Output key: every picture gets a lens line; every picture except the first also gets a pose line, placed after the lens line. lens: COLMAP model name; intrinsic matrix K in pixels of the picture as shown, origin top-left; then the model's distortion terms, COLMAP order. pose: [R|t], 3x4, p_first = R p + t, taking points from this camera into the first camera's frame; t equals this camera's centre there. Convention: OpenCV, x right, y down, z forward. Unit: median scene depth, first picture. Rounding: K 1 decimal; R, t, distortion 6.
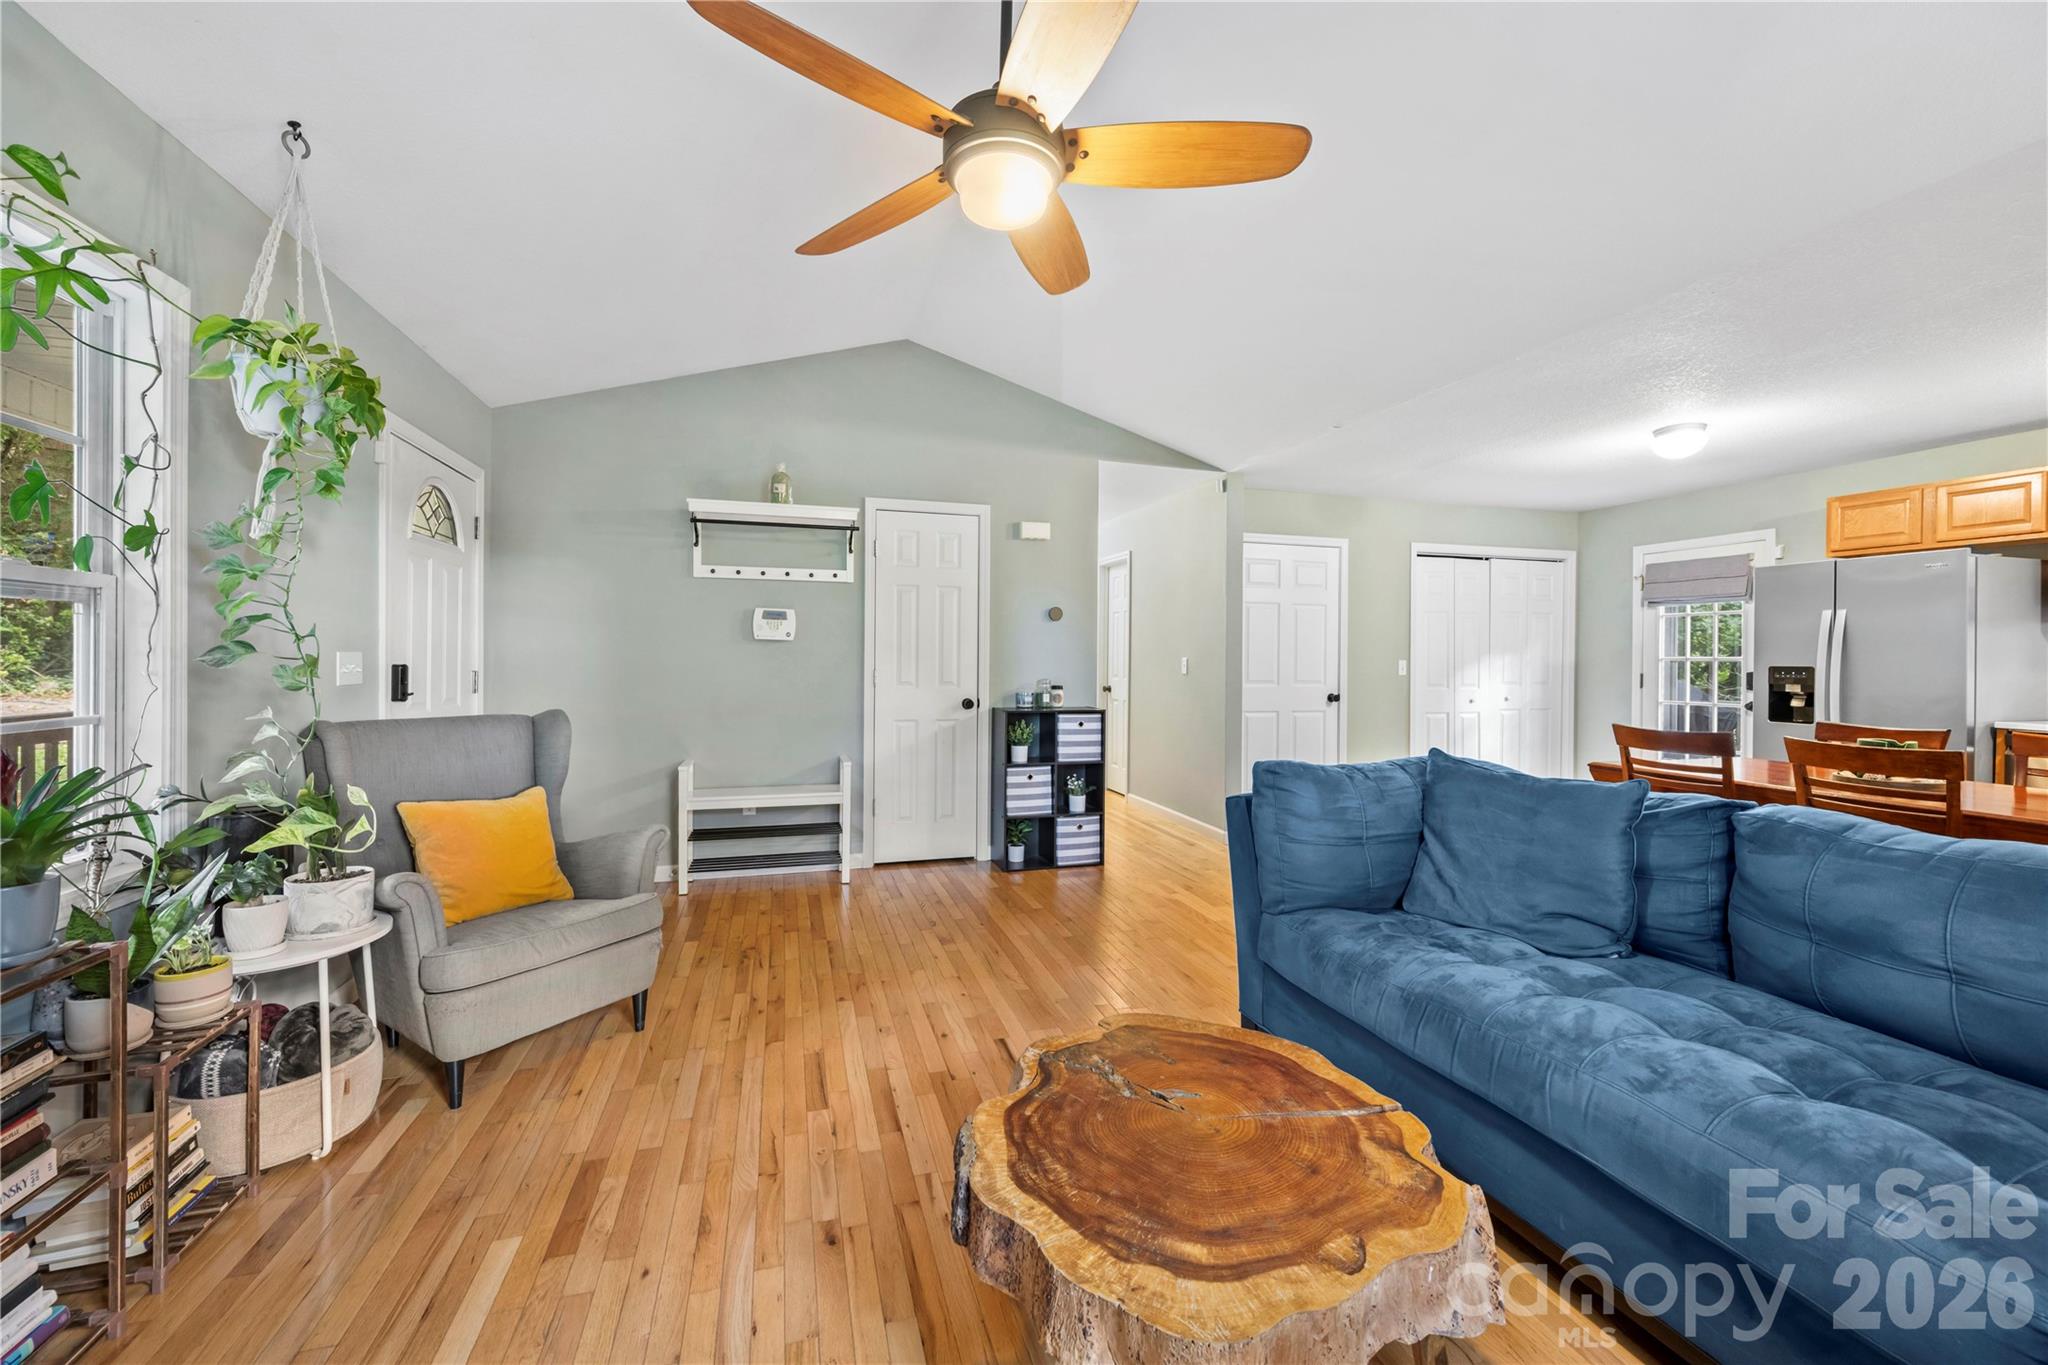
lens RADIAL K [[826.1, 0, 1030.8], [0, 826.1, 653.3], [0, 0, 1]] dist [-0.000868, 0.000076]
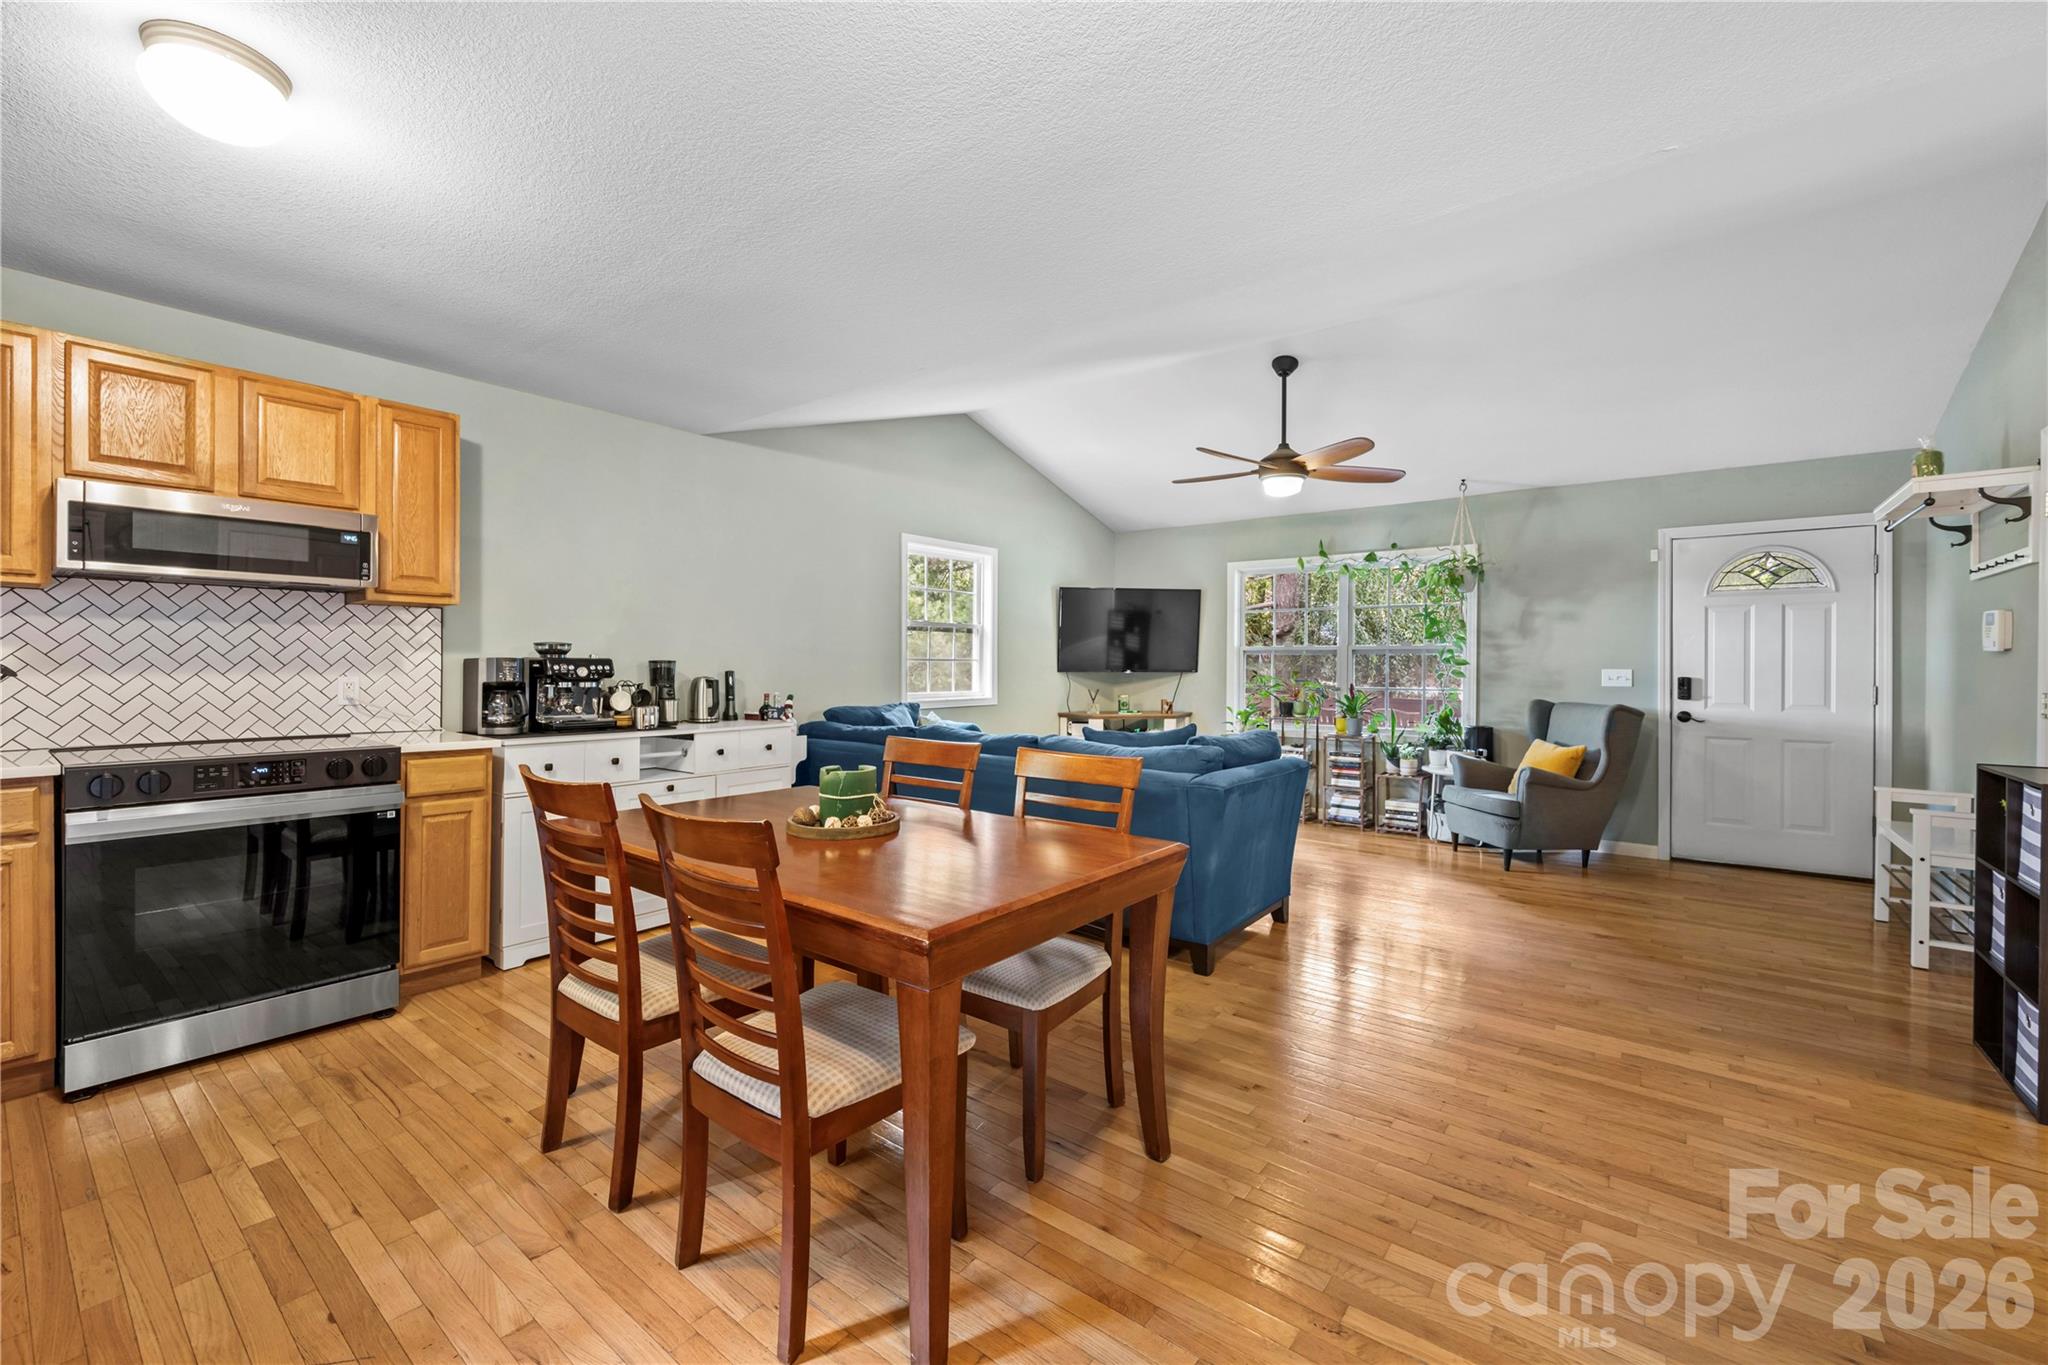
lens RADIAL K [[826.1, 0, 1020.6], [0, 826.1, 666.6], [0, 0, 1]] dist [-0.000868, 0.000076]
pose [[-0.815775, -0.012269, -0.578239, 0.845648], [-0.007263, 0.999913, -0.010969, 0.012630], [0.578323, -0.004749, -0.815794, 1.077034]]
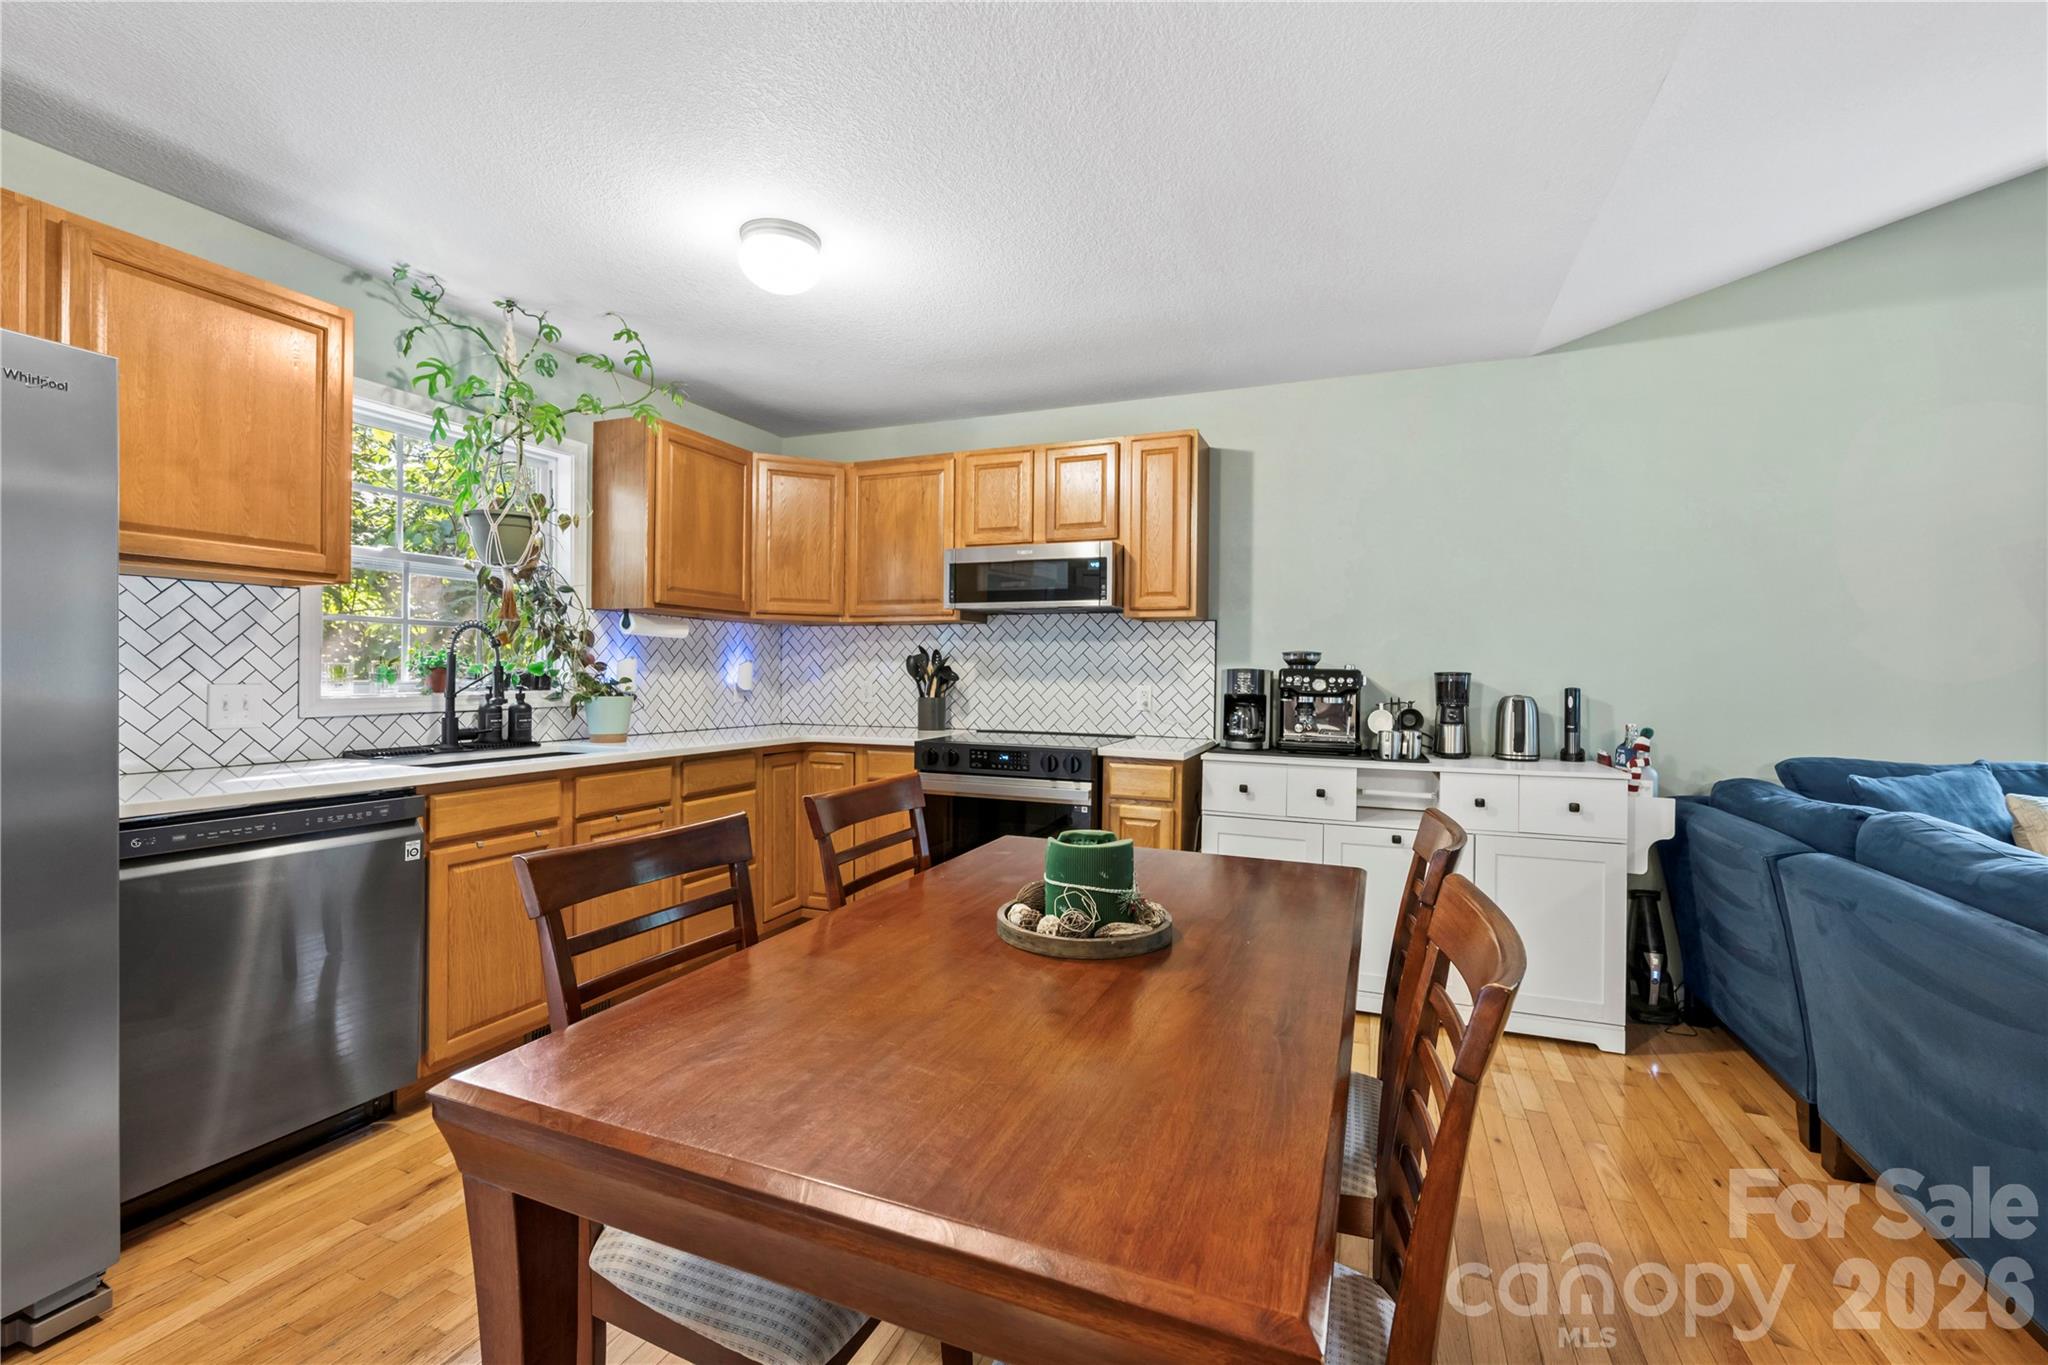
lens RADIAL K [[876.0, 0, 1029.6], [0, 876.0, 674.9], [0, 0, 1]] dist [0.001499, -0.000004]
pose [[-0.782444, -0.021779, 0.622340, 0.463324], [-0.023426, 0.999710, 0.005534, 0.005169], [-0.622281, -0.010249, -0.782727, 0.902759]]
